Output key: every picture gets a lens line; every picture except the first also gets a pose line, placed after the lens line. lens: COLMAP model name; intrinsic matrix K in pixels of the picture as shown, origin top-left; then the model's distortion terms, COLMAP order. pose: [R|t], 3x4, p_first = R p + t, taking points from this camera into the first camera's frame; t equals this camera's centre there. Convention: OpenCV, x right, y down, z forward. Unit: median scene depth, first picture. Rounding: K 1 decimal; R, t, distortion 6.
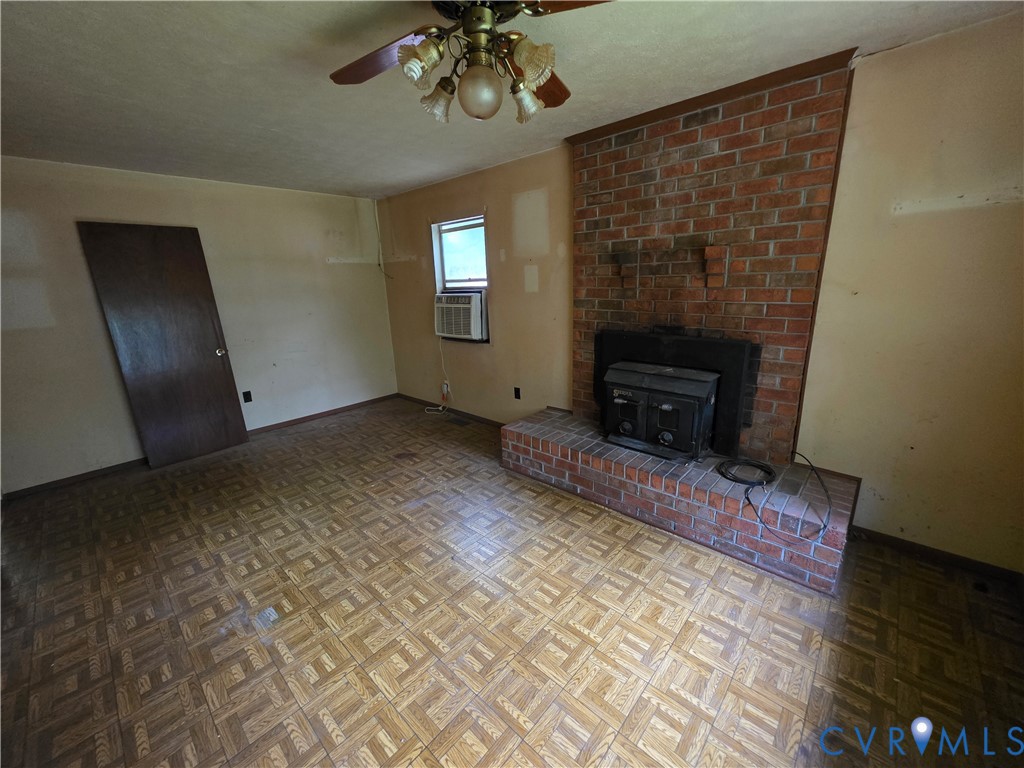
lens RADIAL K [[409.5, 0, 512.0], [0, 409.5, 384.0], [0, 0, 1]] dist [0.001712, 0.000096]
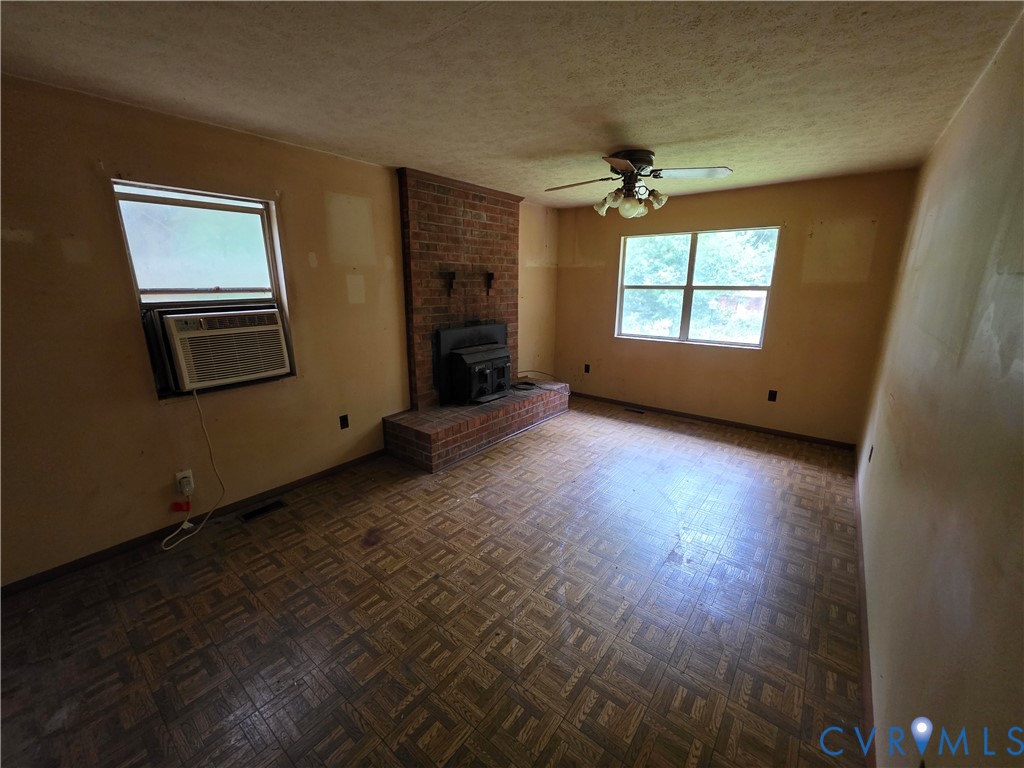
lens RADIAL K [[409.5, 0, 512.0], [0, 409.5, 384.0], [0, 0, 1]] dist [0.001712, 0.000096]
pose [[-0.076271, -0.211182, 0.974467, -1.035250], [0.249330, 0.942226, 0.223709, -0.194414], [-0.965411, 0.260026, -0.019210, 0.815859]]
